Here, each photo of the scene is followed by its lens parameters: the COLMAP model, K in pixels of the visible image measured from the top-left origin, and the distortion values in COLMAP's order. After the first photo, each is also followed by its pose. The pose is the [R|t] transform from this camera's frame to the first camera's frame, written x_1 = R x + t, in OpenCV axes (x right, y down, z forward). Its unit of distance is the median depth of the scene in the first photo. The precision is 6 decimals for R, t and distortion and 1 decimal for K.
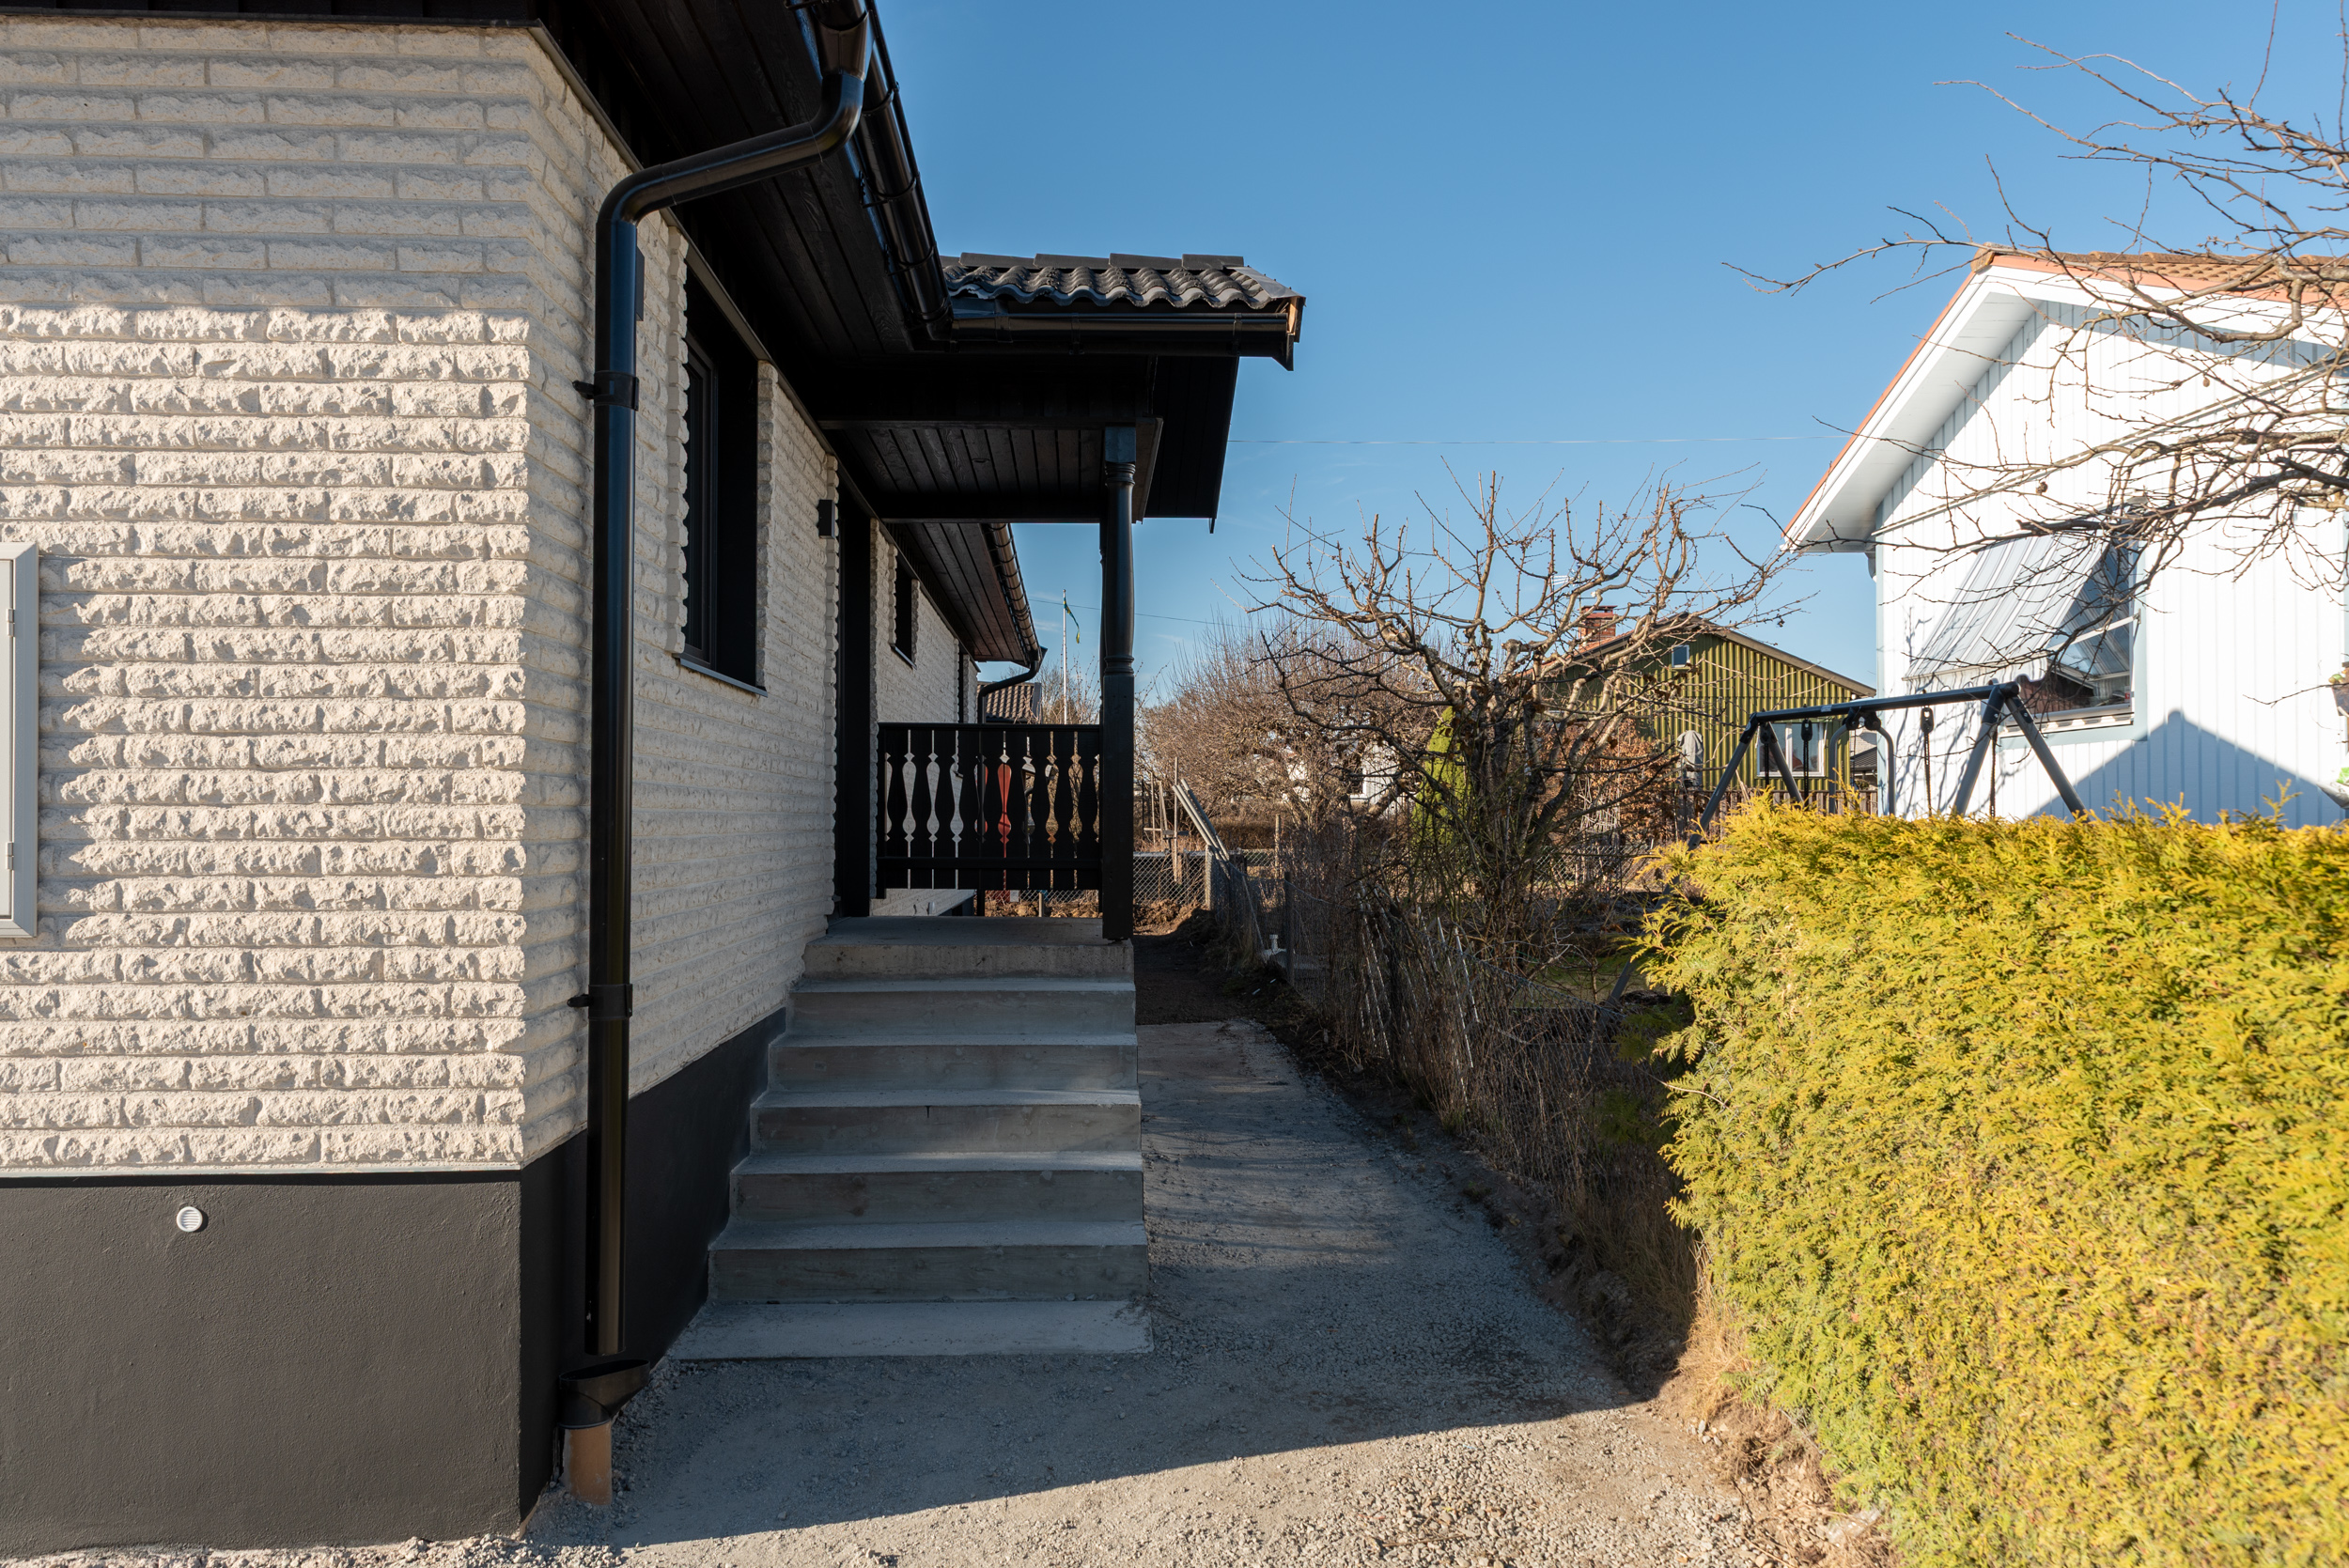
lens RADIAL K [[1616.1, 0, 1179.5], [0, 1616.1, 781.6], [0, 0, 1]] dist [-0.023332, 0.000730]
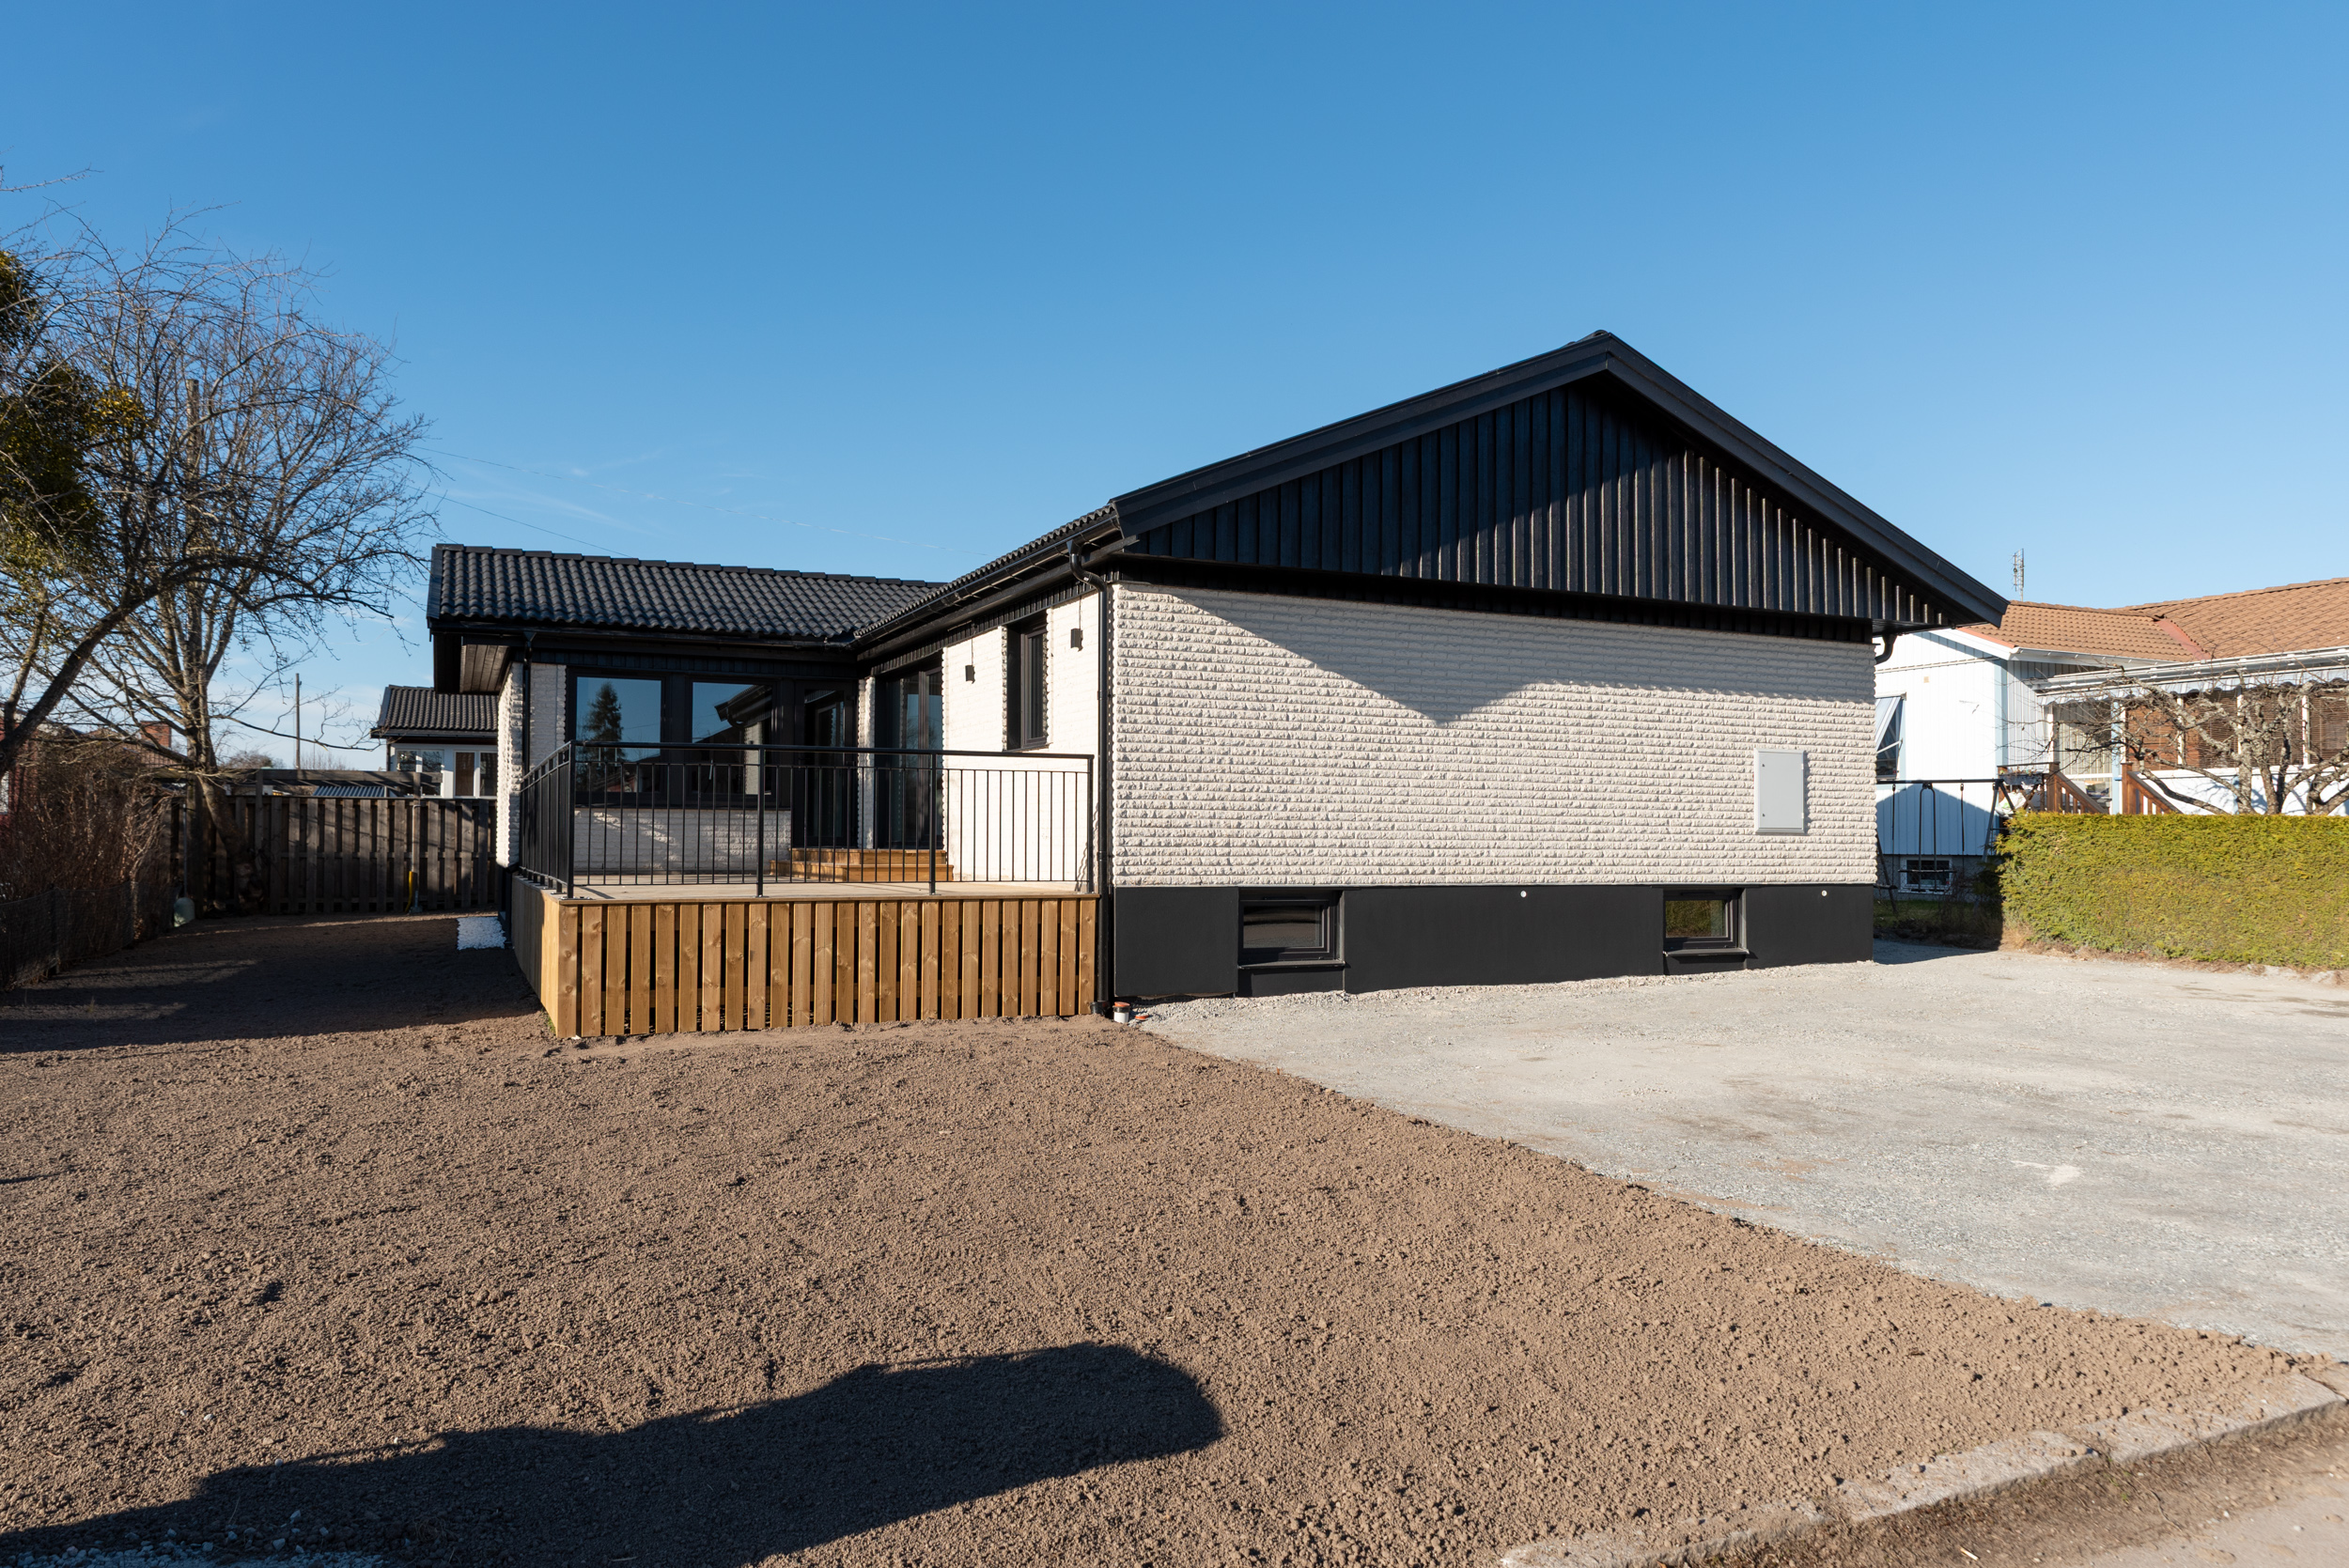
lens RADIAL K [[1616.1, 0, 1173.0], [0, 1616.1, 778.0], [0, 0, 1]] dist [-0.023332, 0.000730]
pose [[0.935051, 0.024748, 0.353649, -2.491250], [-0.018442, 0.999605, -0.021190, 0.041733], [-0.354034, 0.013291, 0.935138, -1.680102]]
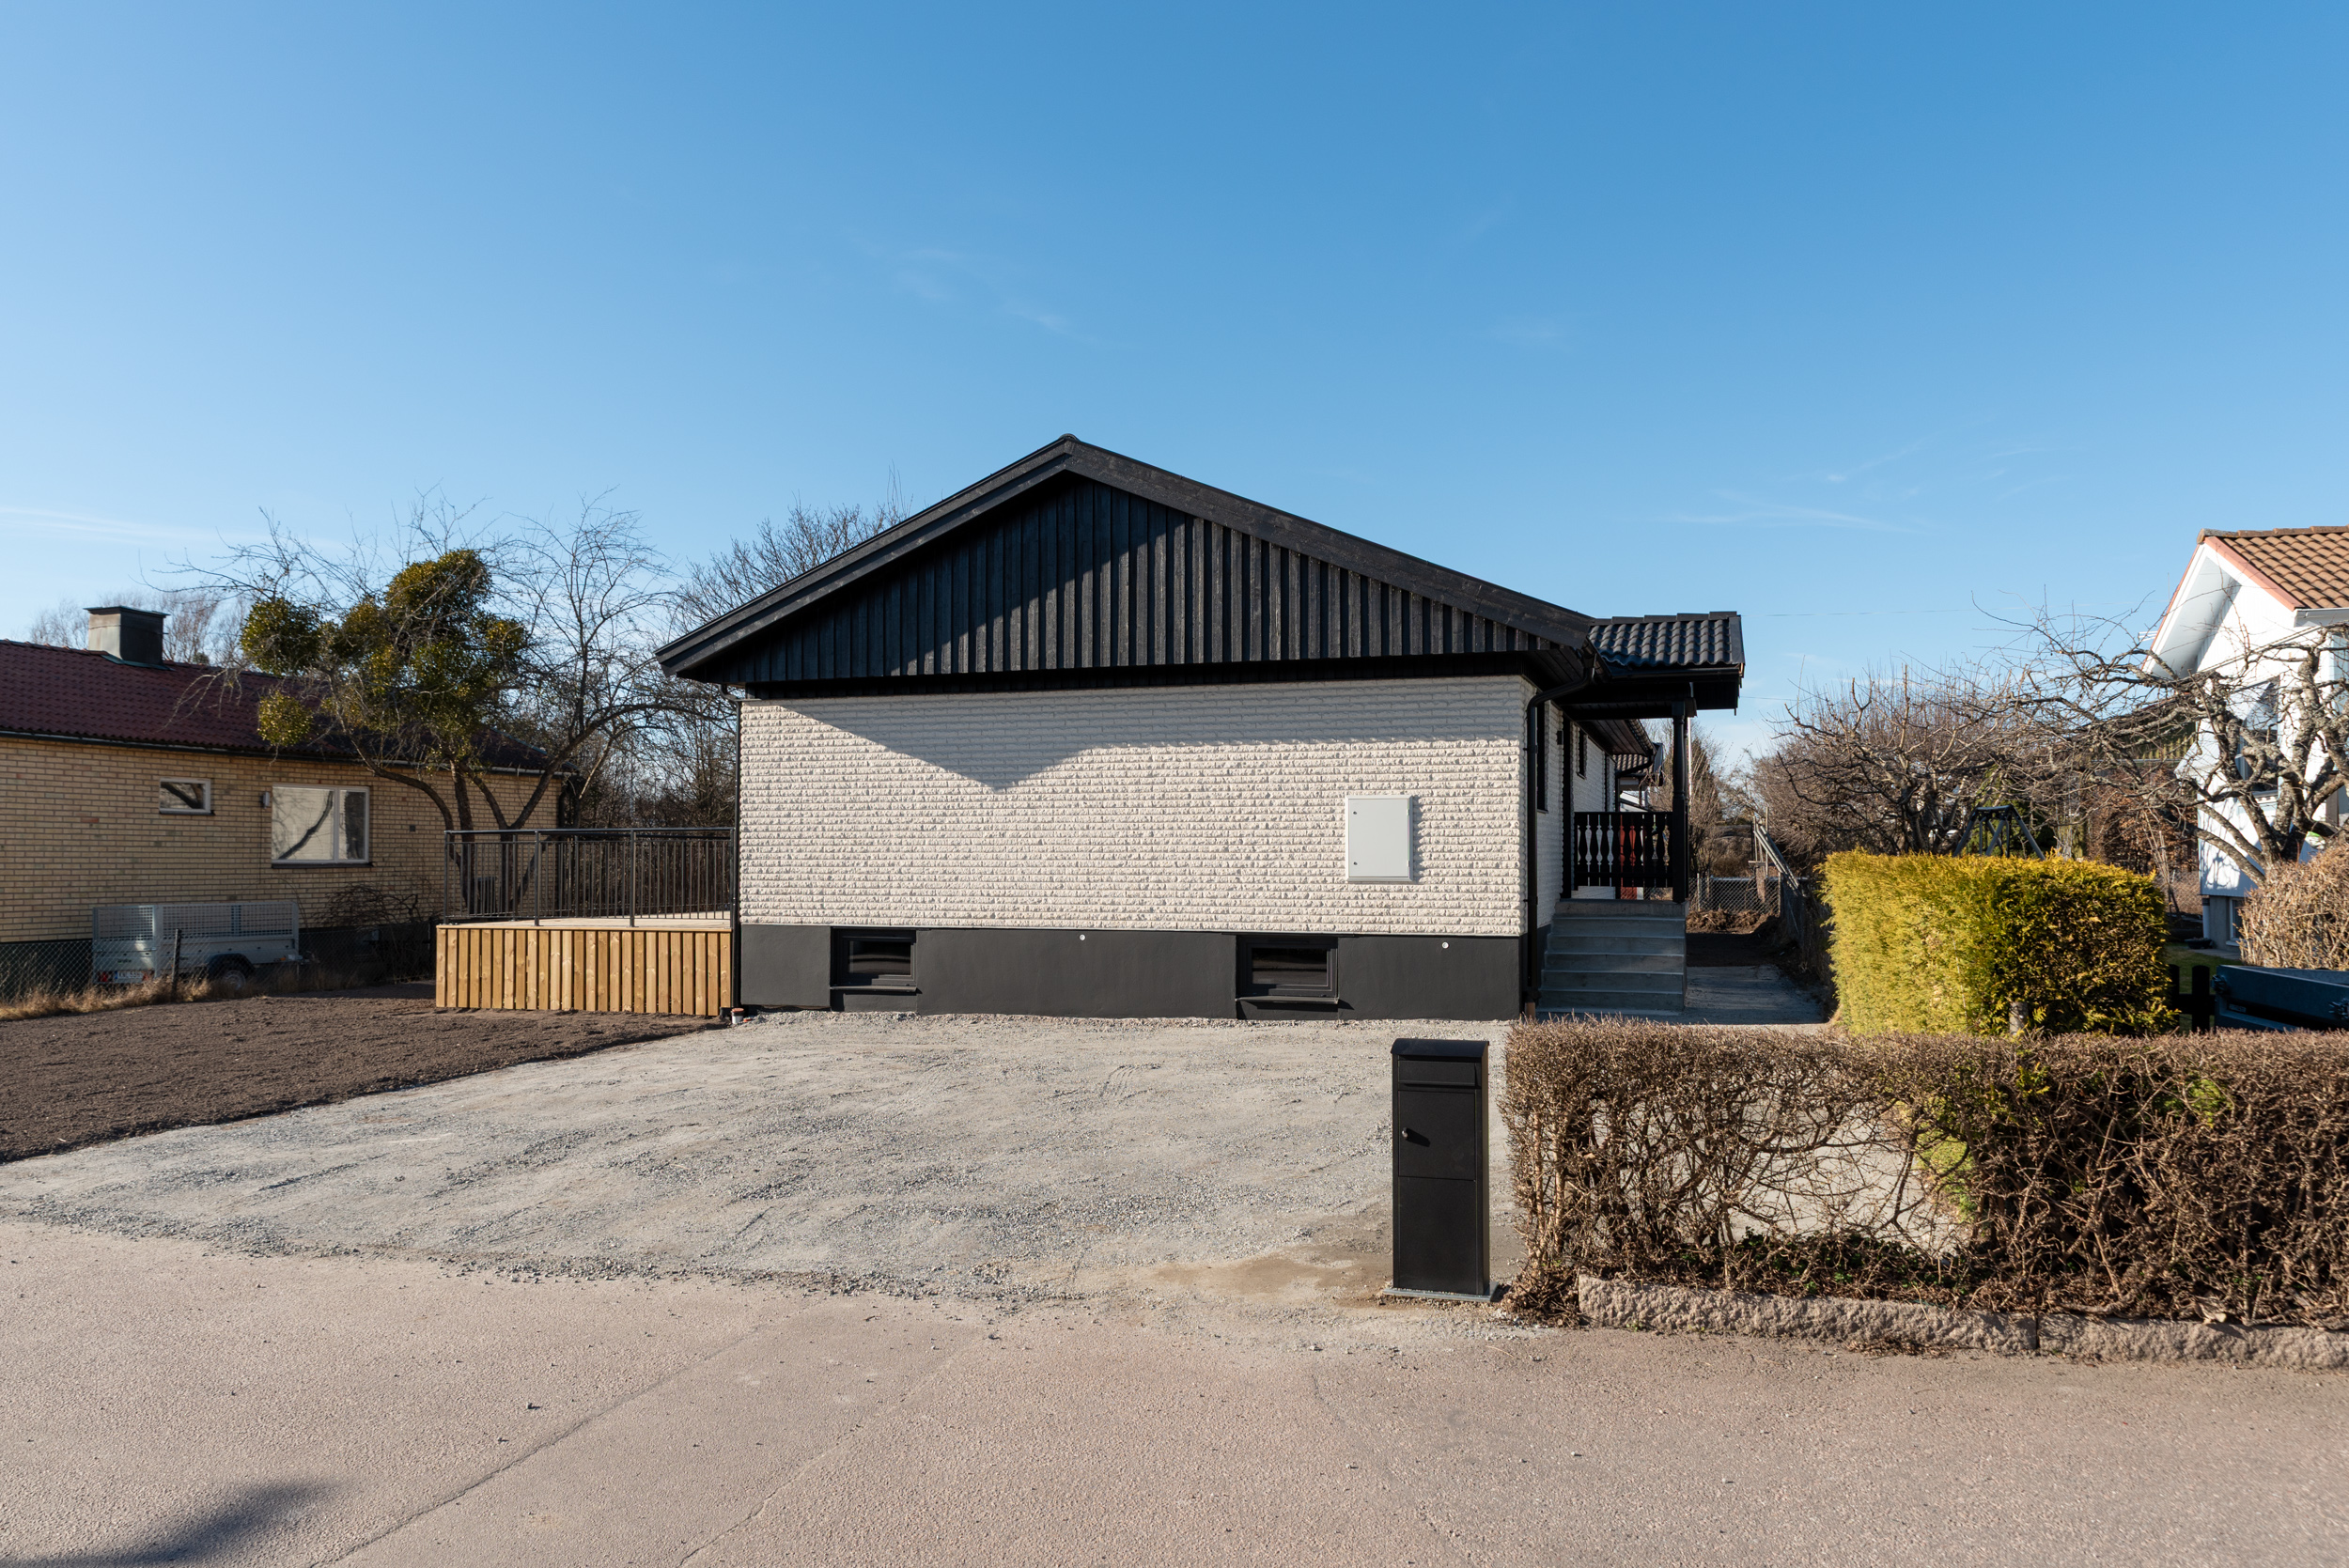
lens RADIAL K [[1616.1, 0, 1177.0], [0, 1616.1, 787.3], [0, 0, 1]] dist [-0.023332, 0.000730]
pose [[0.927608, -0.012839, -0.373334, 0.226780], [0.006539, 0.999814, -0.018136, -0.054660], [0.373498, 0.014382, 0.927520, -2.100027]]
